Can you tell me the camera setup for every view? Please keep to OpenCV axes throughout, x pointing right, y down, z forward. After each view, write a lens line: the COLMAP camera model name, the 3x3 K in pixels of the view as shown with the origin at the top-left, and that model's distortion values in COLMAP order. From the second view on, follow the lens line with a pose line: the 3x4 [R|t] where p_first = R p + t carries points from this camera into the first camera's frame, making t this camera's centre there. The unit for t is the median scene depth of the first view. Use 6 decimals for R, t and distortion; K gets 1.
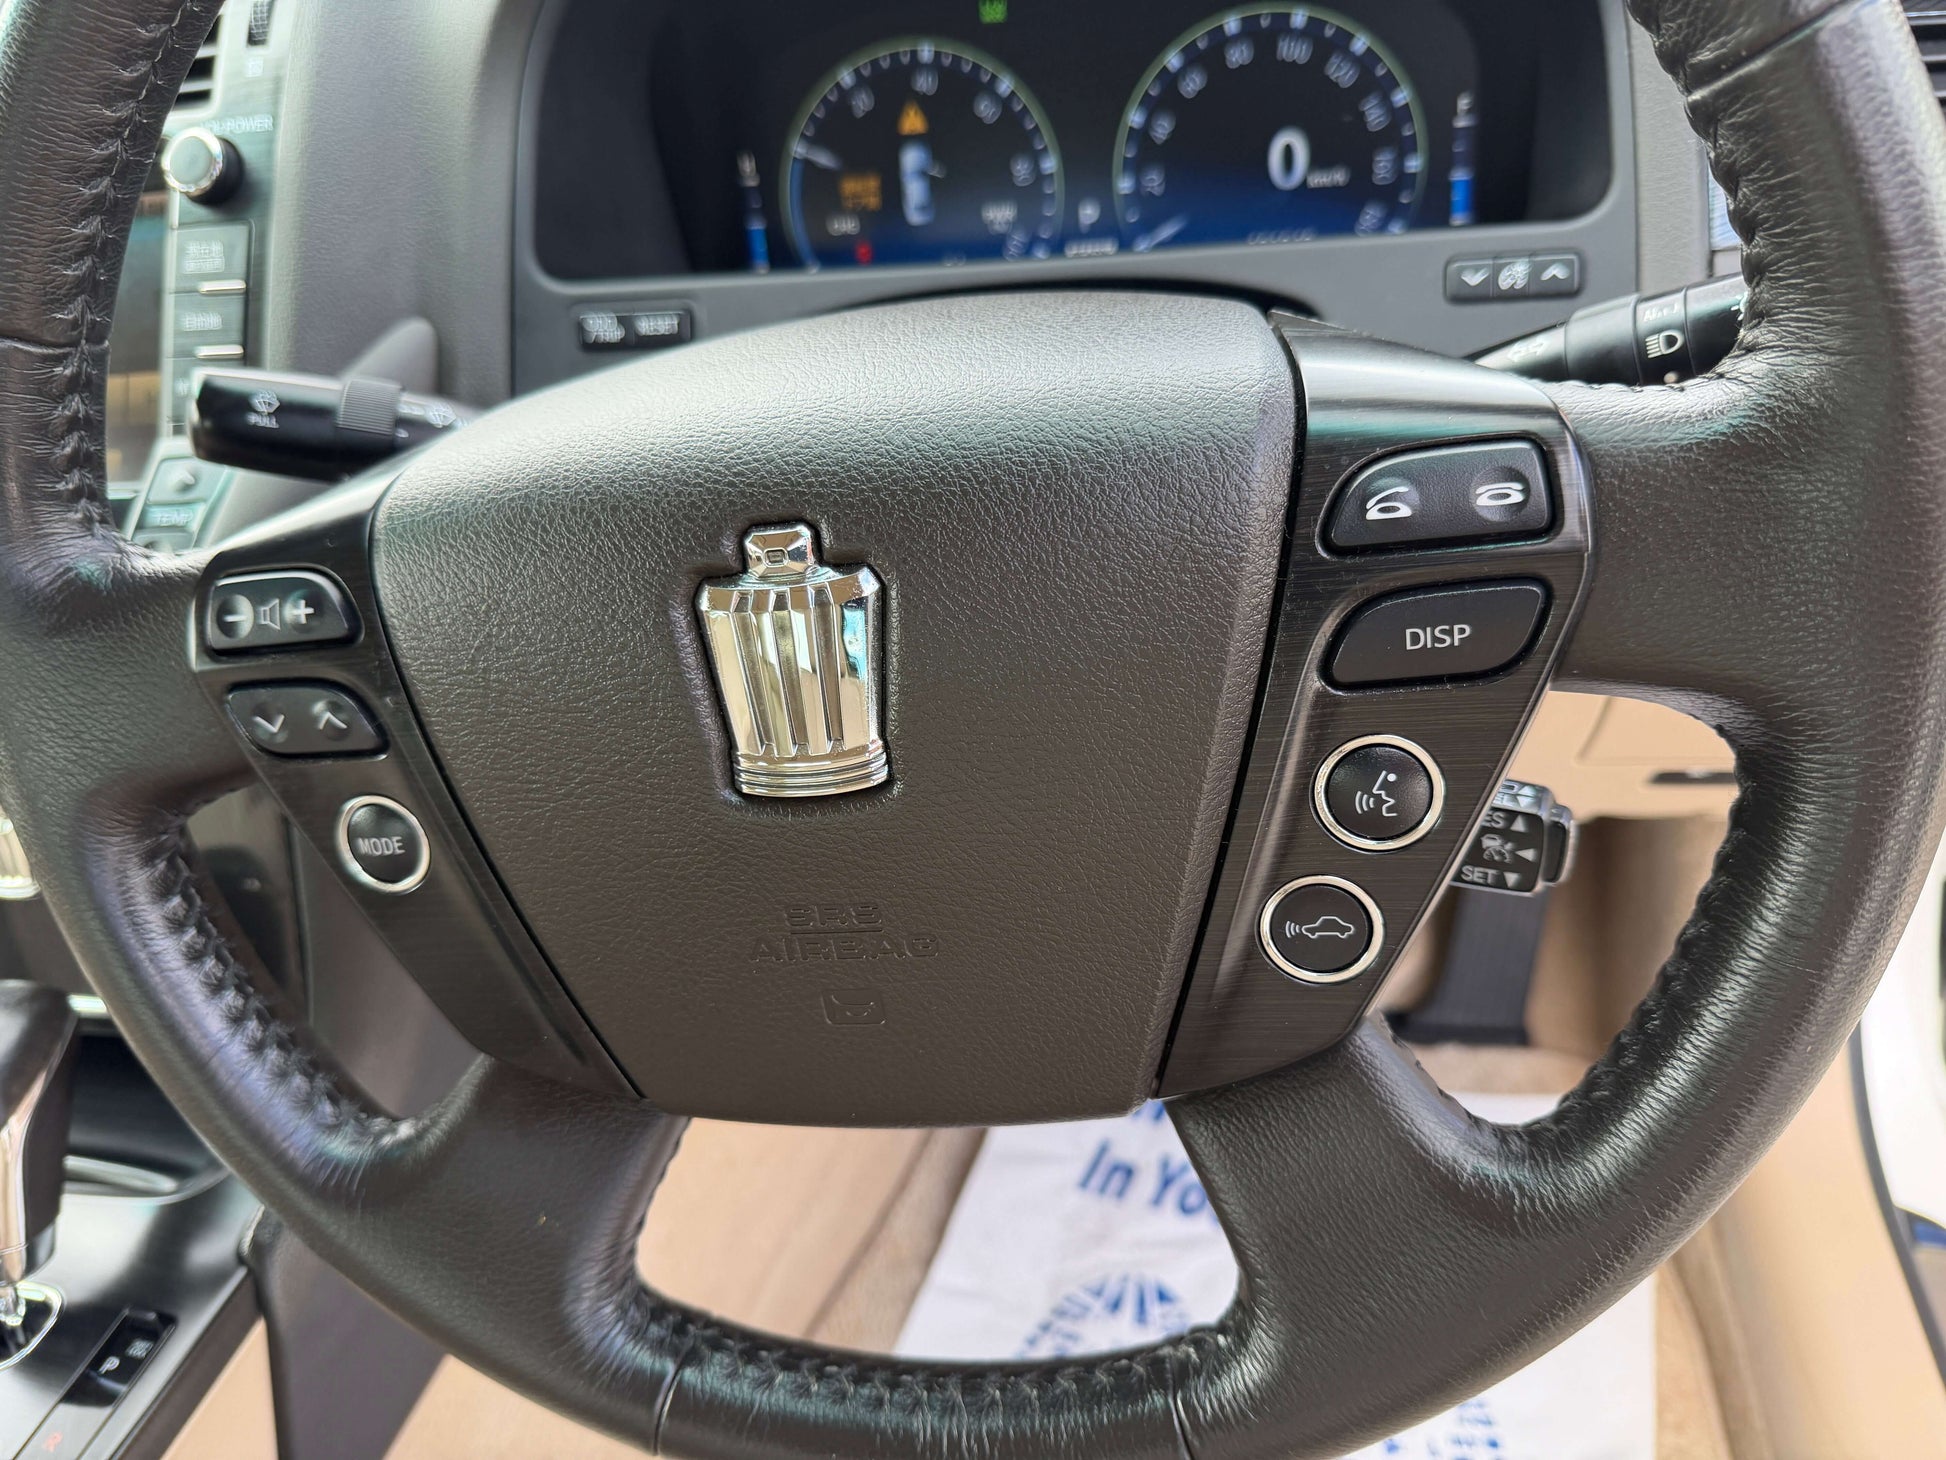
lens RADIAL K [[1372.0, 0, 967.3], [0, 1372.0, 735.6], [0, 0, 1]] dist [0.009992, -0.002967]
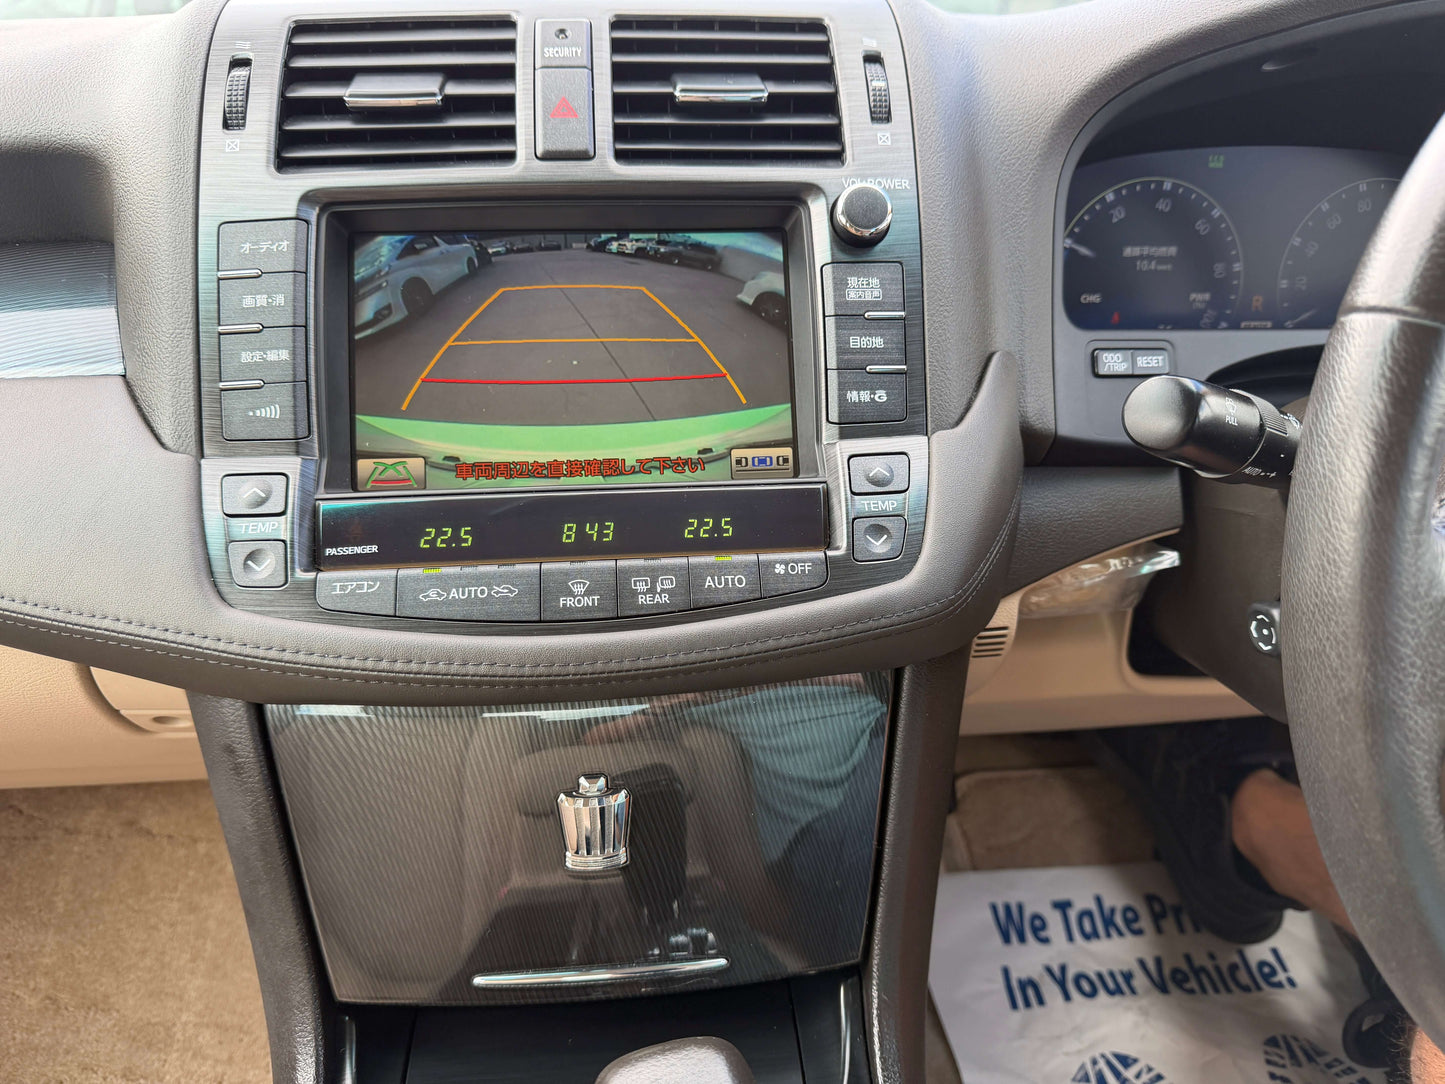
lens RADIAL K [[1018.7, 0, 718.3], [0, 1018.7, 546.2], [0, 0, 1]] dist [0.009992, -0.002967]
pose [[0.944800, -0.012808, 0.327398, -0.825115], [0.053629, 0.991805, -0.115961, -0.025289], [-0.323230, 0.127118, 0.937744, 0.201165]]
